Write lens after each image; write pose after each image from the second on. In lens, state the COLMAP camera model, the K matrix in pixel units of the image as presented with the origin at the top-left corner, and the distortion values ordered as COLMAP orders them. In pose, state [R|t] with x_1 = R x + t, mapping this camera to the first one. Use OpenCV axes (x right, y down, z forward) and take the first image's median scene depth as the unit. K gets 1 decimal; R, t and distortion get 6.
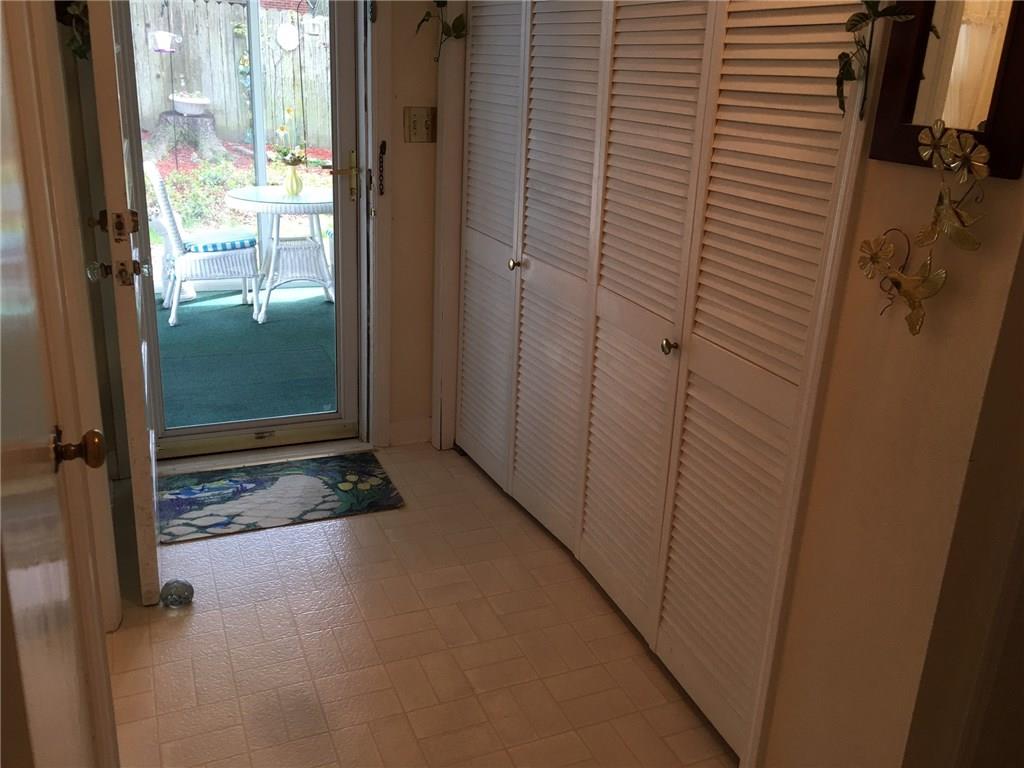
lens RADIAL K [[864.4, 0, 512.0], [0, 864.4, 384.0], [0, 0, 1]] dist [0.072916, -0.064644]
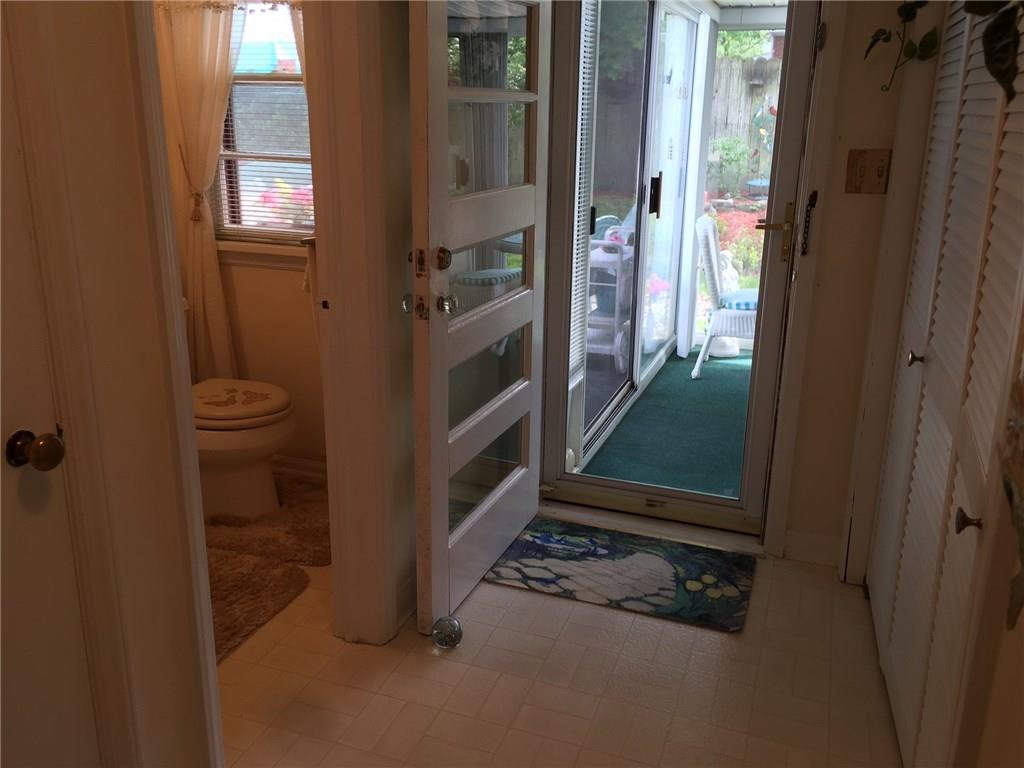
lens RADIAL K [[864.4, 0, 512.0], [0, 864.4, 384.0], [0, 0, 1]] dist [0.072916, -0.064644]
pose [[0.725048, 0.166095, -0.668369, 0.225675], [-0.212582, 0.977067, 0.012200, -0.050527], [0.655068, 0.133237, 0.743730, 0.223546]]
